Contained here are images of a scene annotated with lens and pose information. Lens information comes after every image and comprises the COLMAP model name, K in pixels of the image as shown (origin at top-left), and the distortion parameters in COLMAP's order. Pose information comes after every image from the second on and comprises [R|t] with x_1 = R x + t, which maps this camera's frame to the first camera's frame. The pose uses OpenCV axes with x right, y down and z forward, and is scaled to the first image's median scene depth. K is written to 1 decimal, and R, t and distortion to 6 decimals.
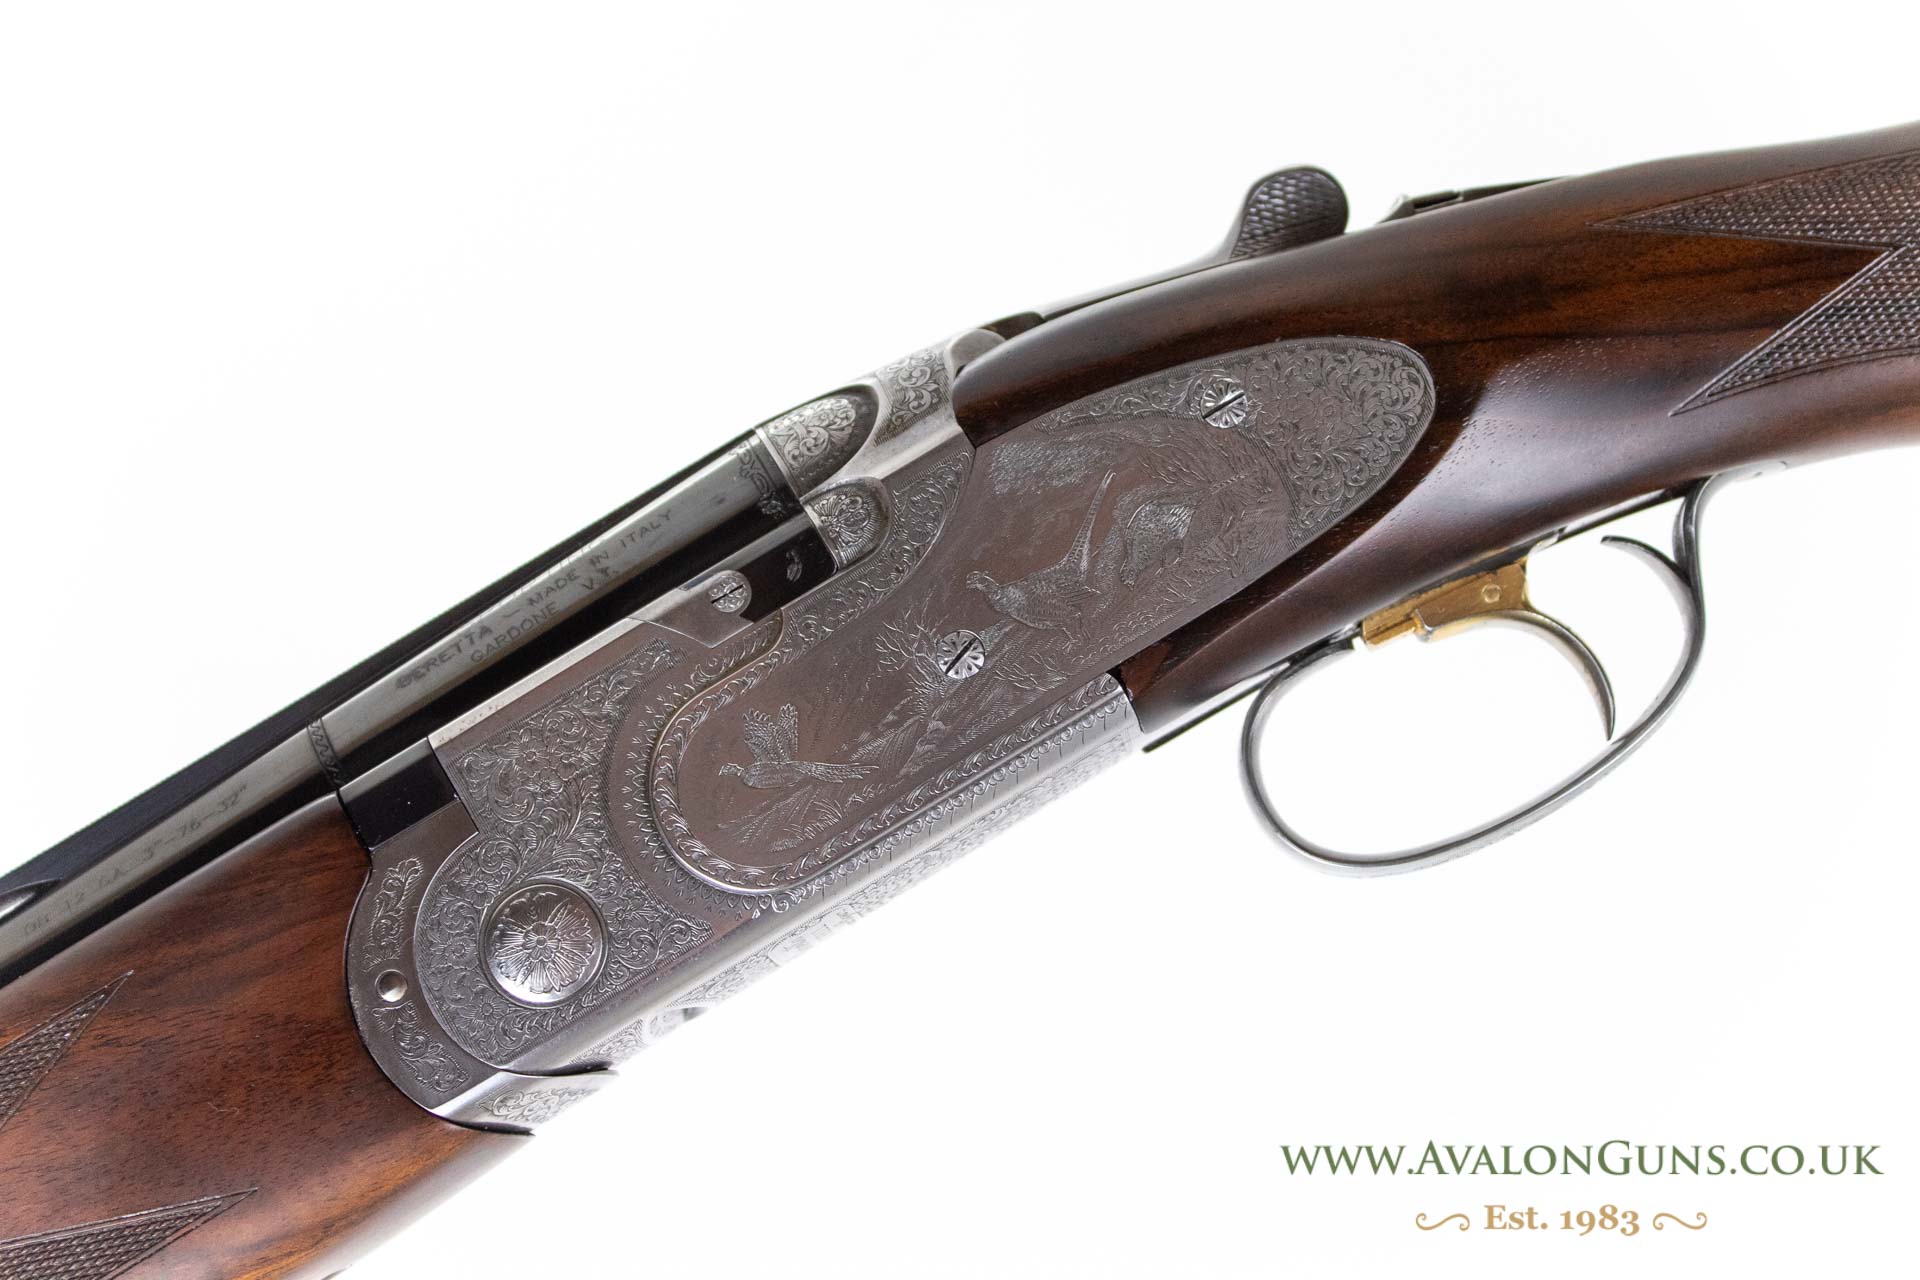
lens RADIAL K [[3523.4, 0, 959.7], [0, 3523.4, 642.0], [0, 0, 1]] dist [0.175128, 0.000000]
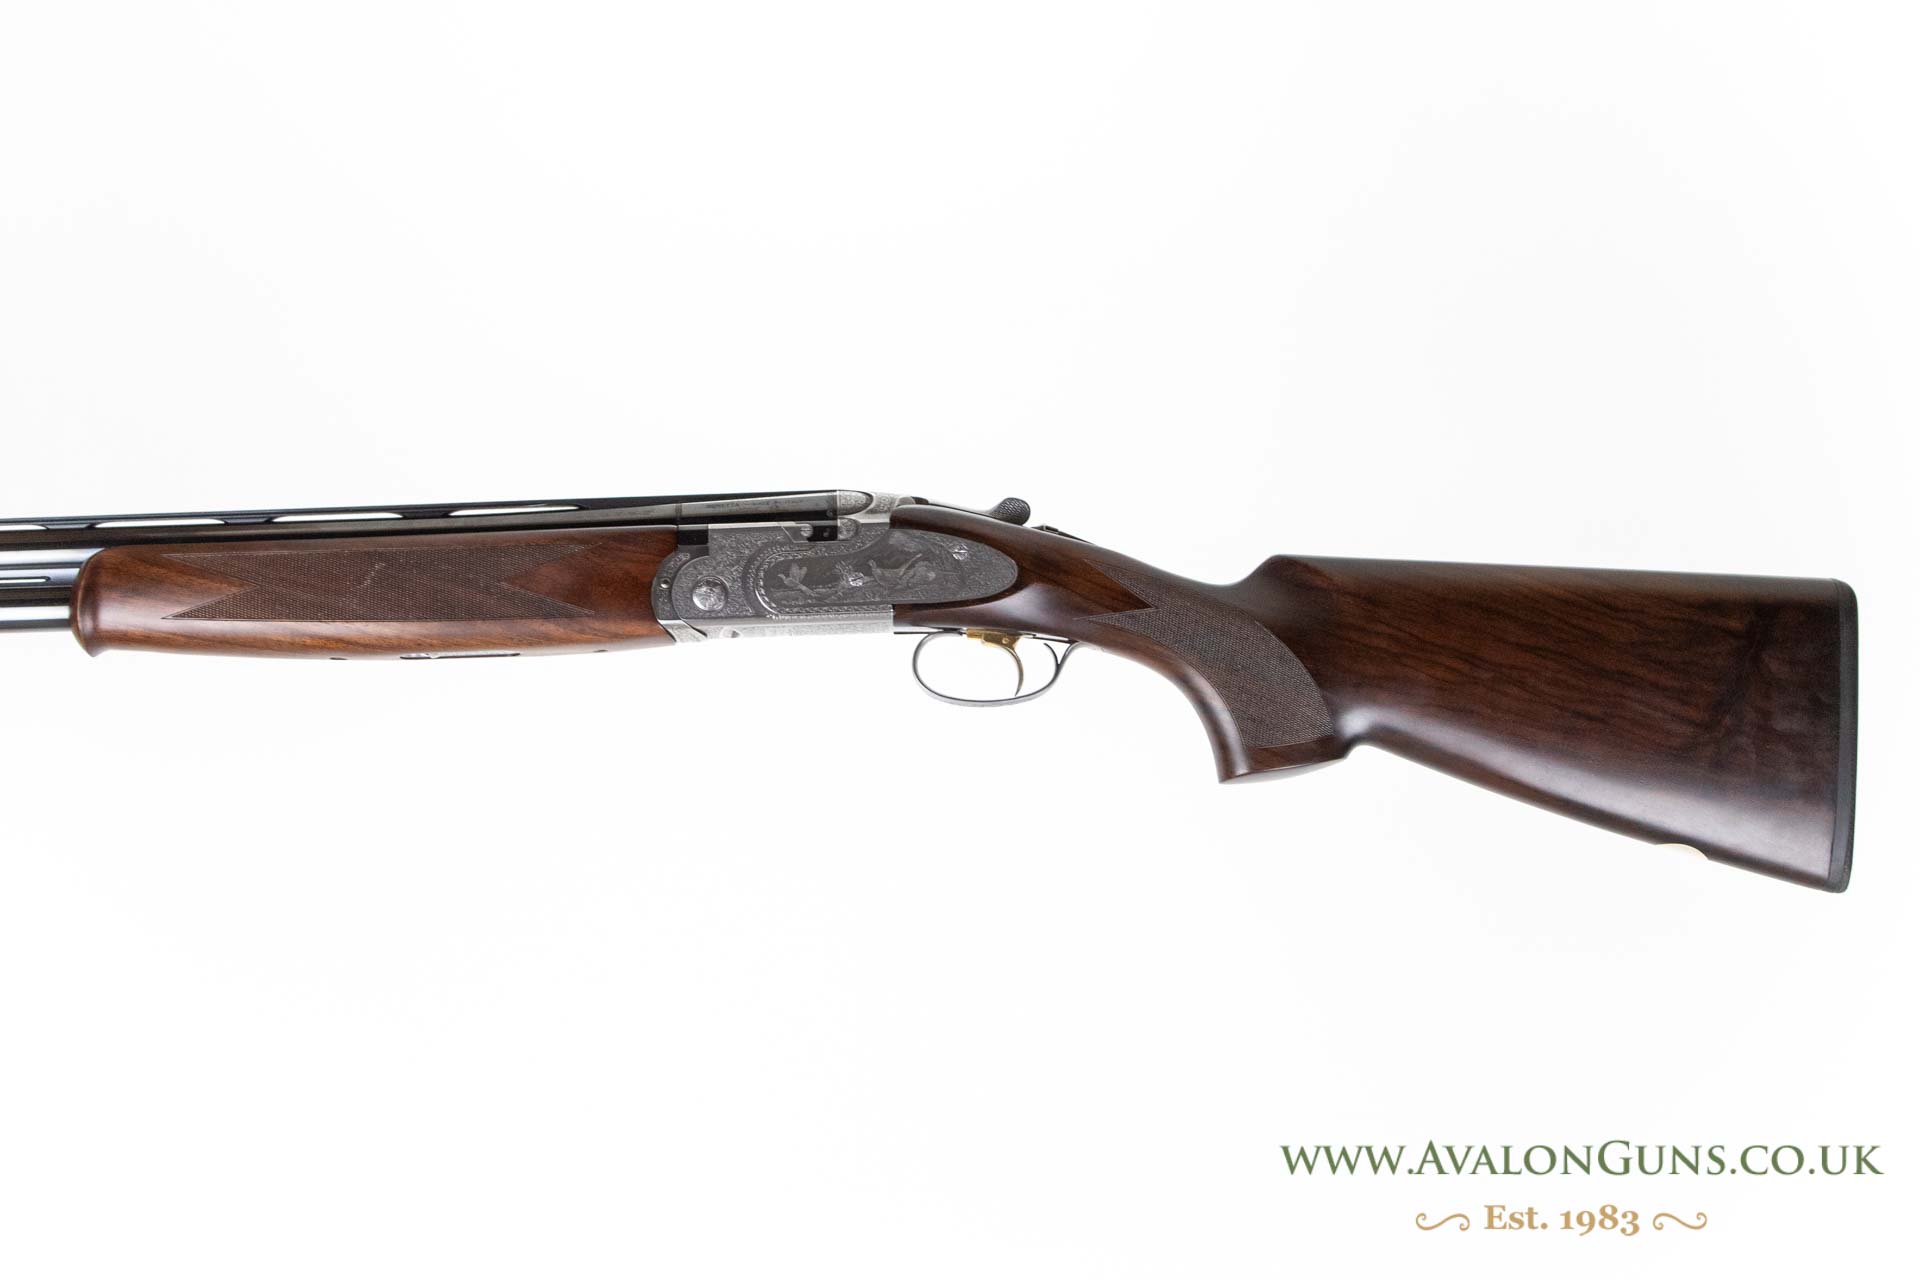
lens RADIAL K [[3523.4, 0, 961.5], [0, 3523.4, 637.9], [0, 0, 1]] dist [0.175128, 0.000000]
pose [[0.874615, 0.484811, -0.002581, 0.124233], [-0.484775, 0.874595, 0.008777, -0.025765], [0.006513, -0.006426, 0.999958, -2.395597]]
